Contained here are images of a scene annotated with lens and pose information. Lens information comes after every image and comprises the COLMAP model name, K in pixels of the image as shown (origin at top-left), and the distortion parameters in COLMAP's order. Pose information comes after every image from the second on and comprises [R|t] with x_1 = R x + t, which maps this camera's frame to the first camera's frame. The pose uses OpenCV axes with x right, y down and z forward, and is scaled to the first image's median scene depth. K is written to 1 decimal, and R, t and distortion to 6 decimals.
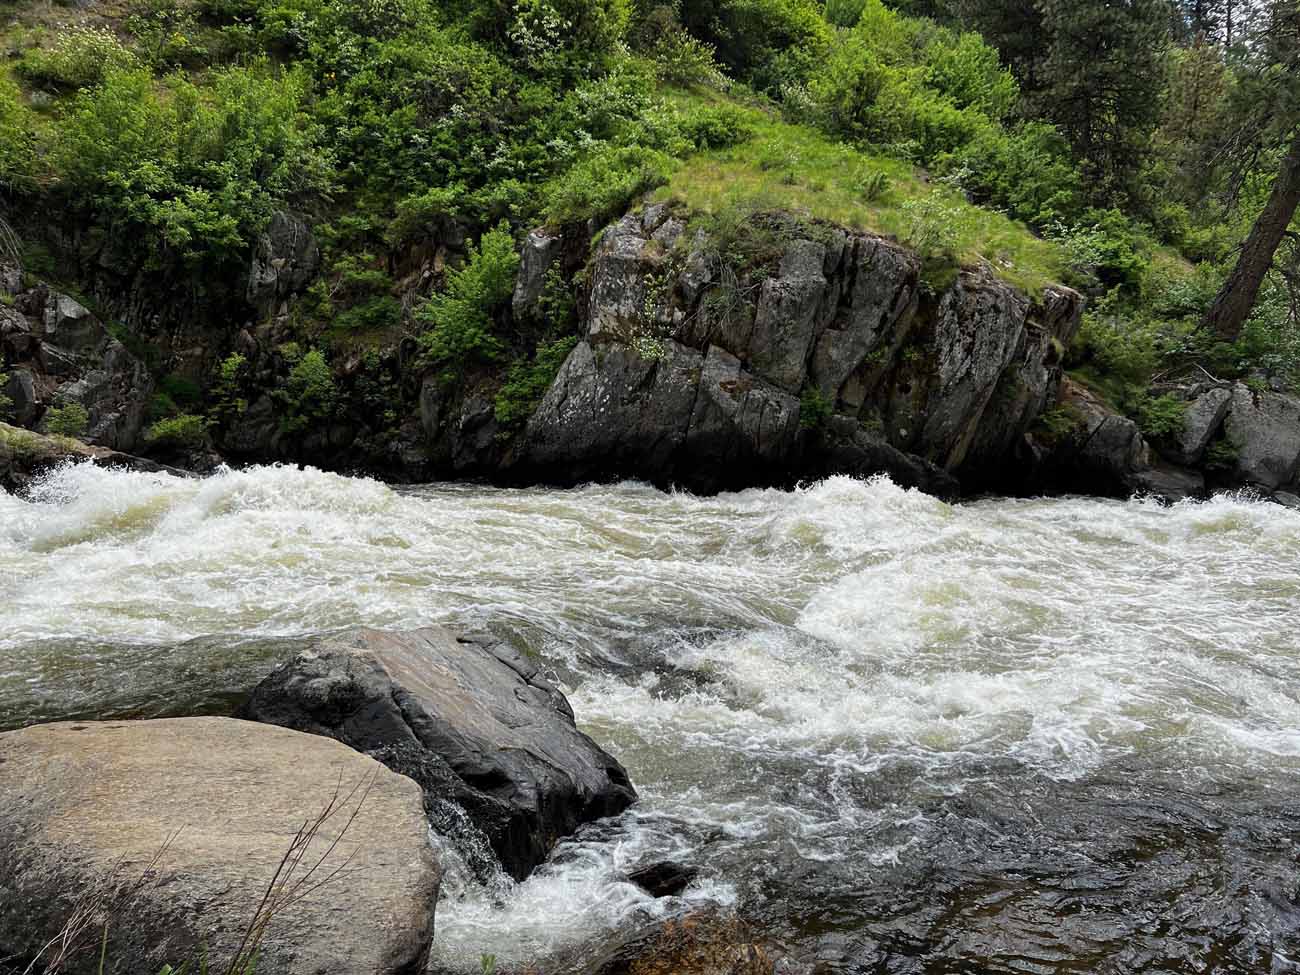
lens RADIAL K [[1021.8, 0, 650.0], [0, 1021.8, 487.5], [0, 0, 1]] dist [0.039079, -0.049216]
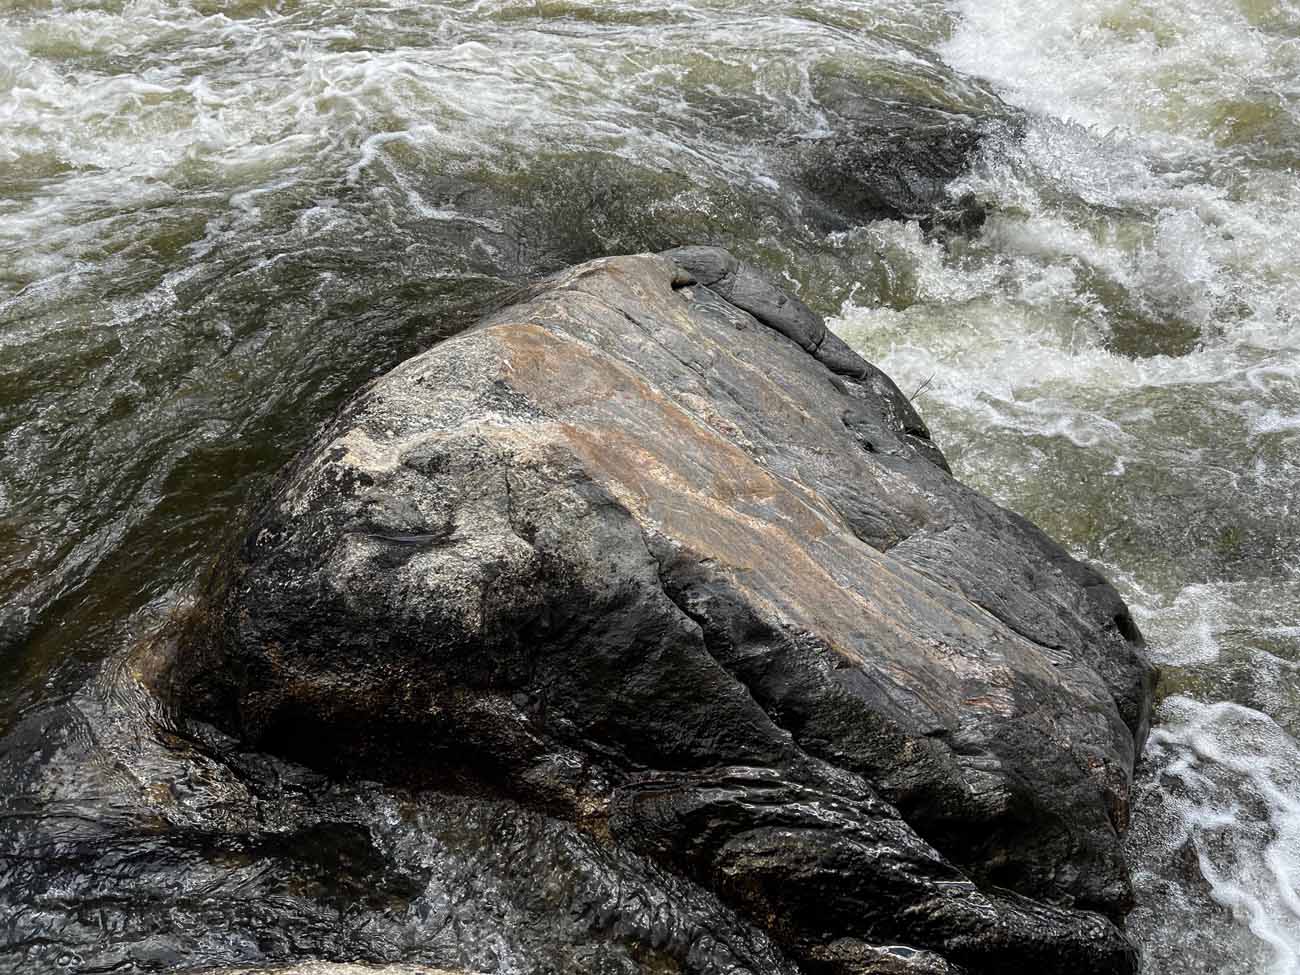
lens RADIAL K [[1021.8, 0, 650.0], [0, 1021.8, 487.5], [0, 0, 1]] dist [0.039079, -0.049216]
pose [[0.992699, -0.072047, 0.096732, -0.117690], [0.006767, 0.833998, 0.551726, -0.004053], [-0.120425, -0.547044, 0.828397, 0.303428]]
